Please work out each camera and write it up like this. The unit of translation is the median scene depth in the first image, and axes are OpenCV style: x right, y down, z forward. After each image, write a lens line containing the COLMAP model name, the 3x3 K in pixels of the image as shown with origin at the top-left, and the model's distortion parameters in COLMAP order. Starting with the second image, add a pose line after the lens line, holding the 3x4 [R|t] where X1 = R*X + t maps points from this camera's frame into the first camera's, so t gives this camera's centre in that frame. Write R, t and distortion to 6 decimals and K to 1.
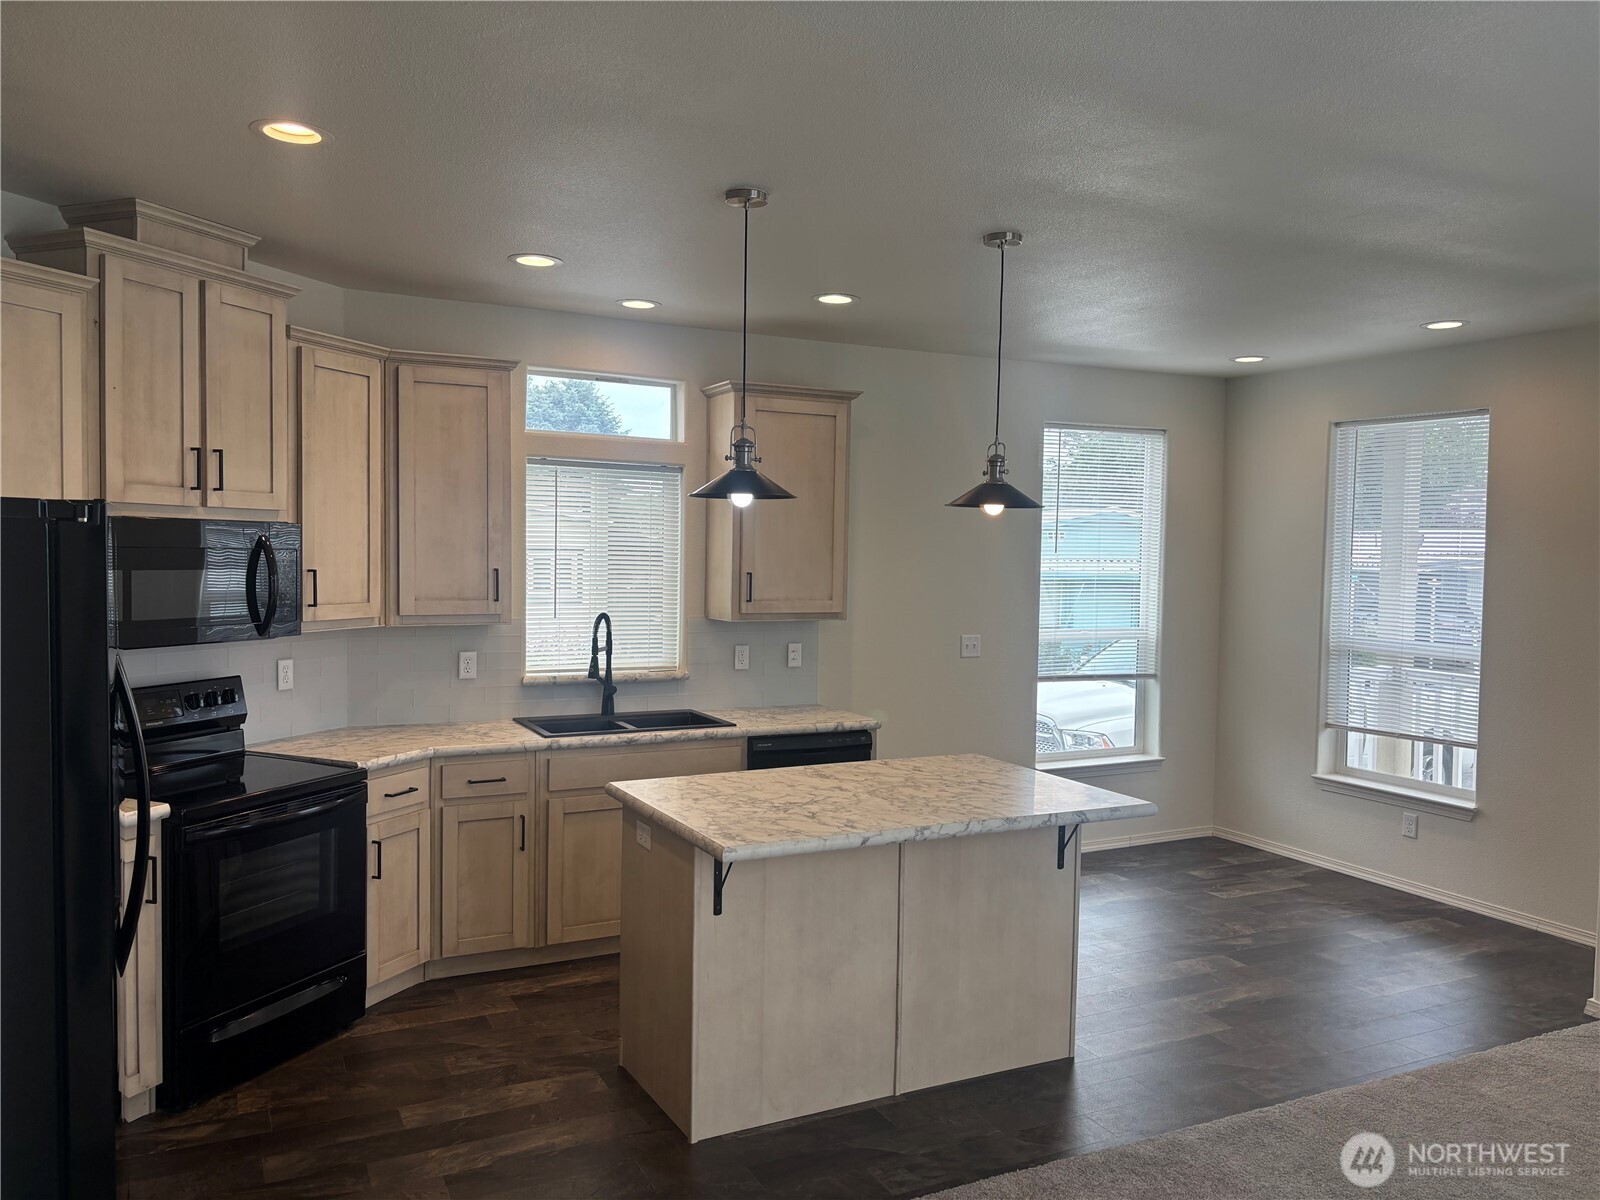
lens RADIAL K [[1198.0, 0, 804.0], [0, 1198.0, 594.4], [0, 0, 1]] dist [0.045011, -0.055325]
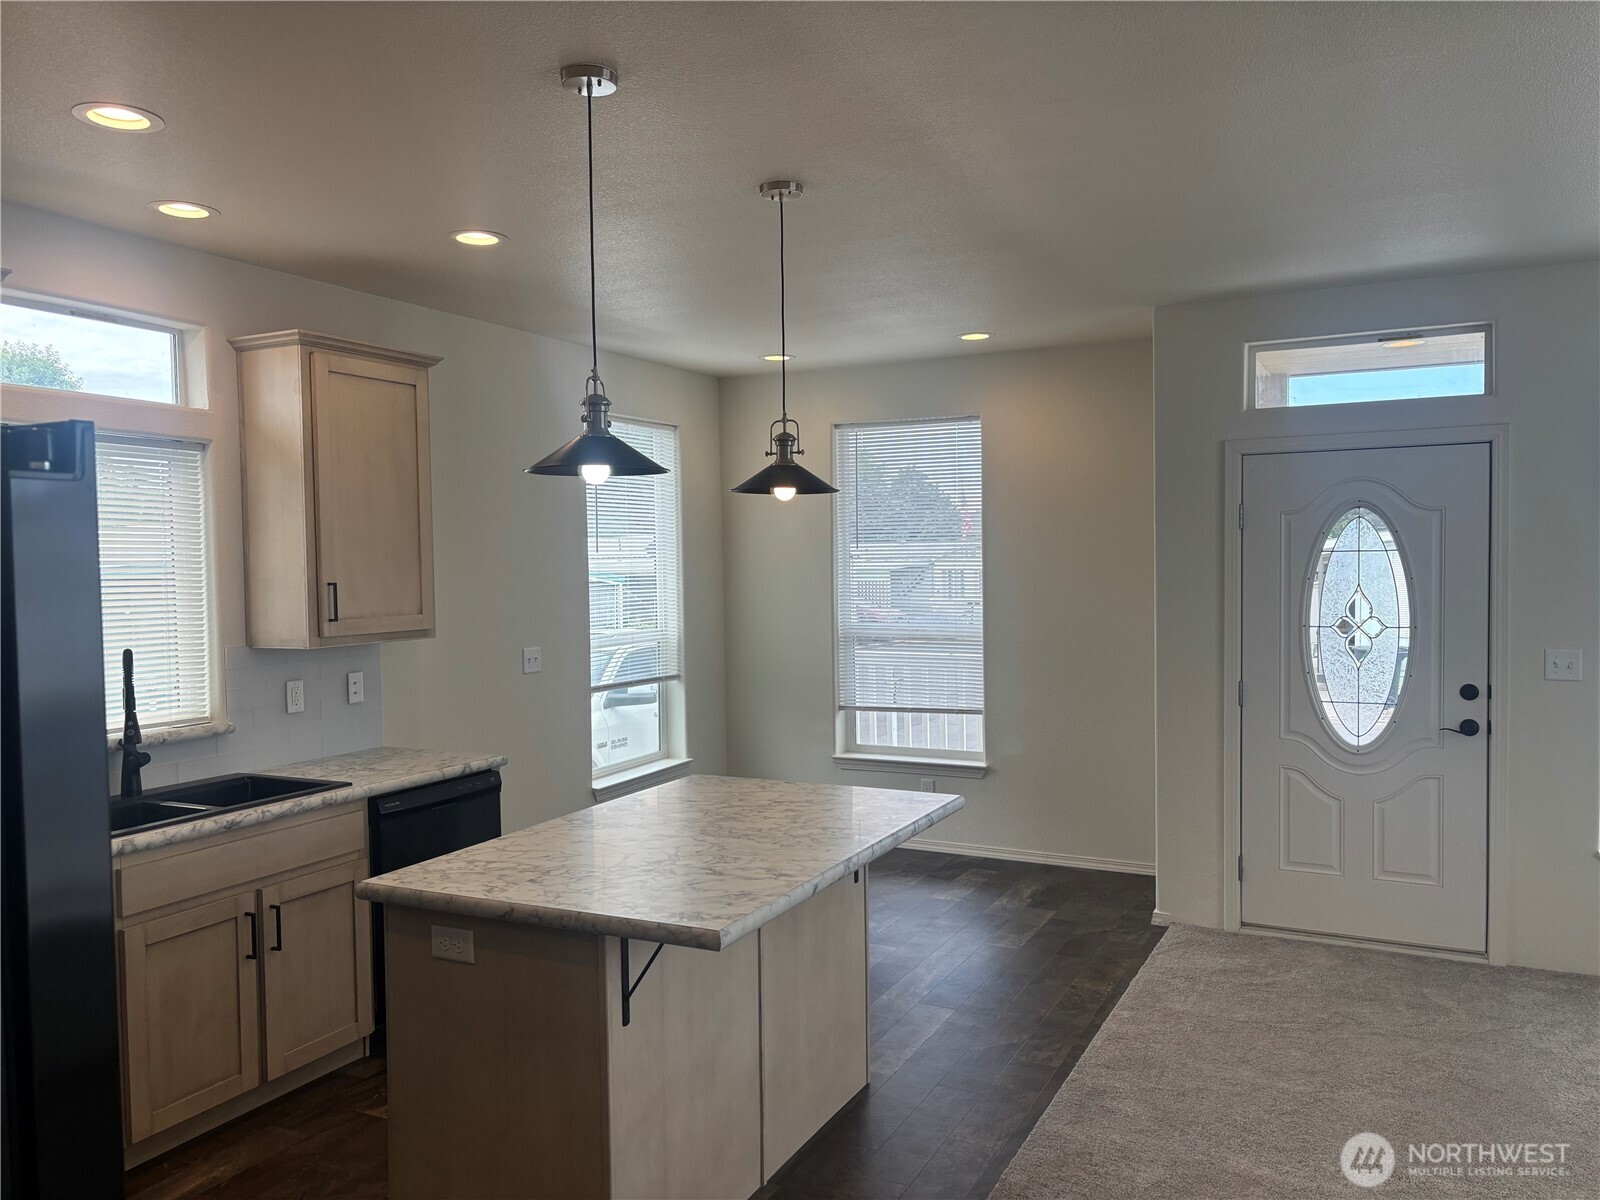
lens RADIAL K [[1198.0, 0, 801.8], [0, 1198.0, 604.5], [0, 0, 1]] dist [0.045011, -0.055325]
pose [[0.804615, -0.049545, 0.591726, -0.251225], [0.049266, 0.998647, 0.016626, -0.002613], [-0.591749, 0.015774, 0.805968, 0.195301]]
